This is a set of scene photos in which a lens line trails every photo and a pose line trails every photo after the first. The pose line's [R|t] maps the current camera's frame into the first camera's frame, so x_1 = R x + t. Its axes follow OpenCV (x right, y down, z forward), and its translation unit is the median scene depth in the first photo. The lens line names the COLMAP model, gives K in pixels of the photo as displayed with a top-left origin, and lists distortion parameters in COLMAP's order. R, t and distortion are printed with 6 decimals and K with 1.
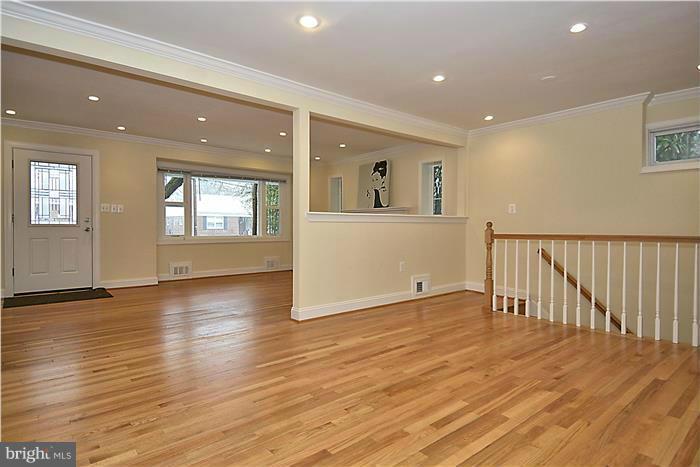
lens RADIAL K [[390.7, 0, 364.5], [0, 390.7, 229.6], [0, 0, 1]] dist [0.051353, -0.000407]
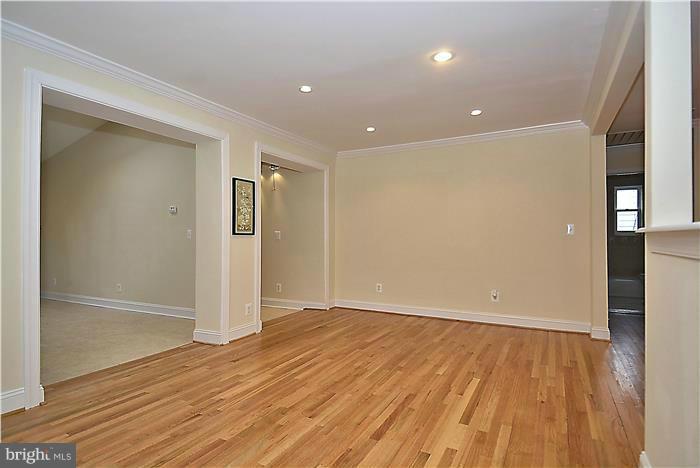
lens RADIAL K [[373.4, 0, 350.6], [0, 373.4, 238.5], [0, 0, 1]] dist [0.051545, -0.046402]
pose [[-0.943684, 0.005625, -0.330802, 0.408801], [-0.001987, 0.999741, 0.022668, -0.068434], [0.330843, 0.022049, -0.943428, 1.850703]]
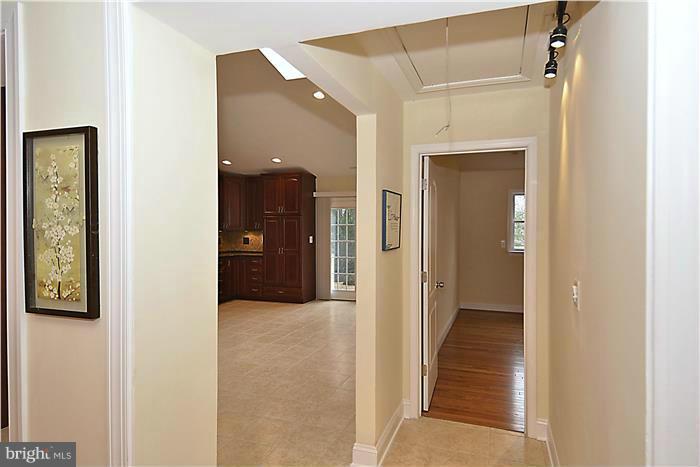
lens RADIAL K [[390.7, 0, 364.5], [0, 390.7, 229.6], [0, 0, 1]] dist [0.051353, -0.000407]
pose [[-0.489647, -0.010295, 0.871860, -0.270642], [0.011182, 0.999774, 0.018085, -0.153203], [-0.871849, 0.018604, -0.489422, 0.240885]]
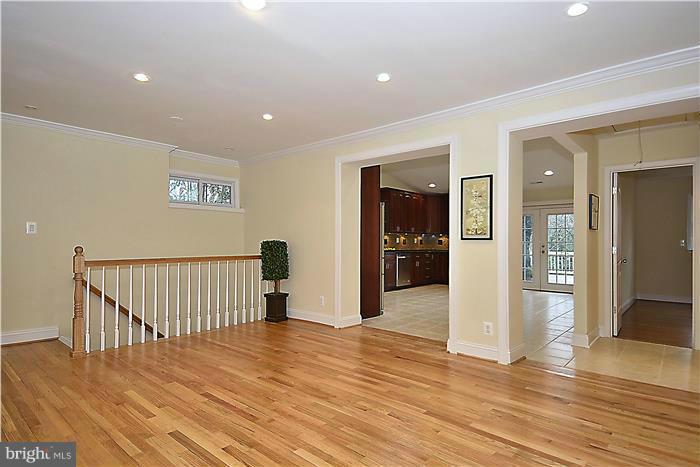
lens RADIAL K [[373.4, 0, 350.6], [0, 373.4, 238.0], [0, 0, 1]] dist [0.051545, -0.046402]
pose [[-0.115816, 0.008912, 0.993231, -0.910548], [0.009809, 0.999921, -0.007828, -0.048450], [-0.993222, 0.008836, -0.115894, 0.898564]]
